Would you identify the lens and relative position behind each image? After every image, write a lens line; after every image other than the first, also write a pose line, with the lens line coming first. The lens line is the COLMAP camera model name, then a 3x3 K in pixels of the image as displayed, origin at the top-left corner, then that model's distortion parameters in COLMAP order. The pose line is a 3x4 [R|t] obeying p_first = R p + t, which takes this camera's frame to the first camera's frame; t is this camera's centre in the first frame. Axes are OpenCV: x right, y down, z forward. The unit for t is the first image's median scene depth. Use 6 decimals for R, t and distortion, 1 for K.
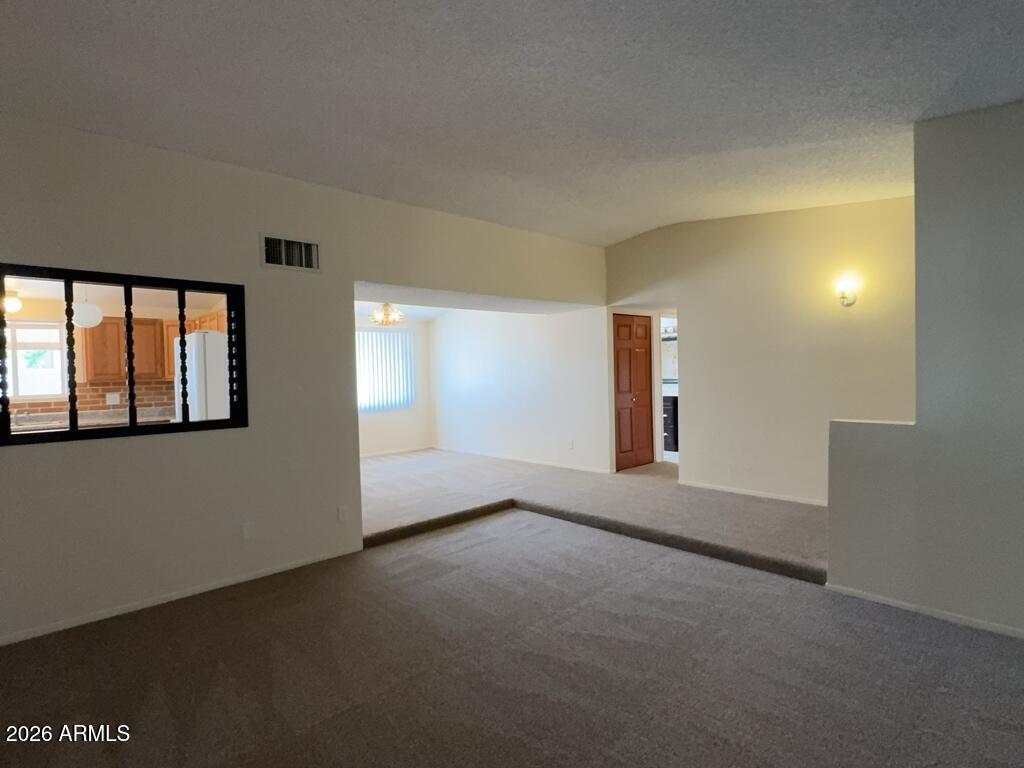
lens RADIAL K [[526.6, 0, 511.8], [0, 526.6, 384.2], [0, 0, 1]] dist [0.003594, 0.000801]
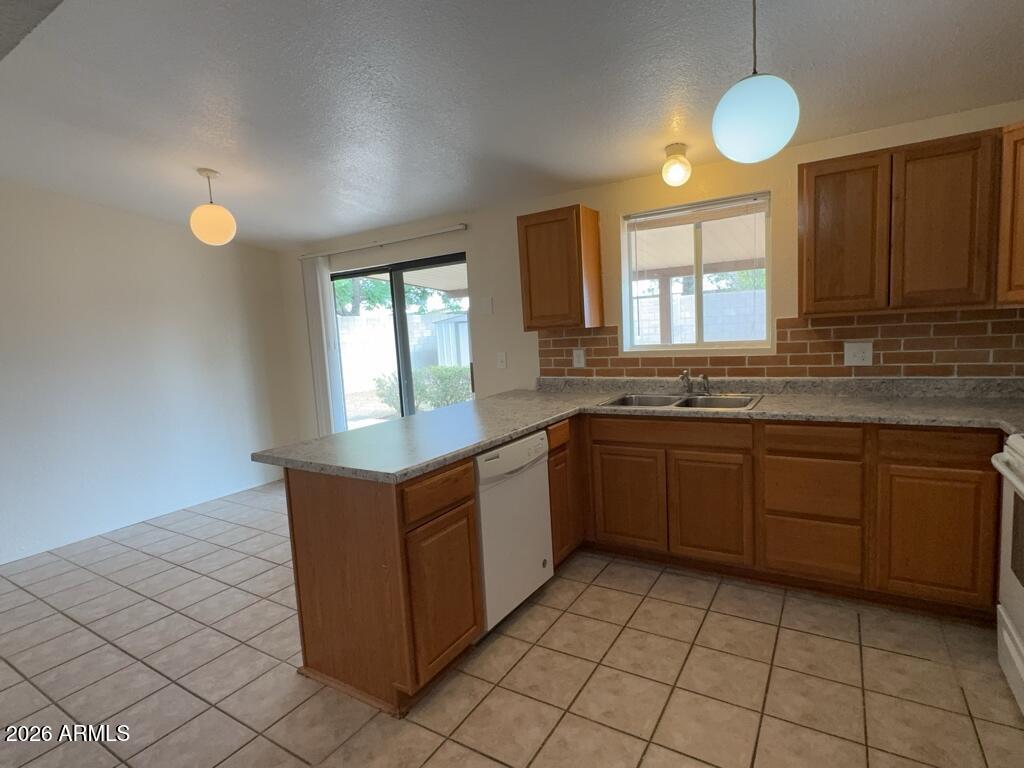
lens RADIAL K [[526.6, 0, 511.1], [0, 526.6, 386.2], [0, 0, 1]] dist [0.003594, 0.000801]
pose [[0.260079, 0.113627, -0.958879, -0.402512], [0.025407, 0.991903, 0.124431, -0.007374], [0.965253, -0.056724, 0.255086, 0.603287]]
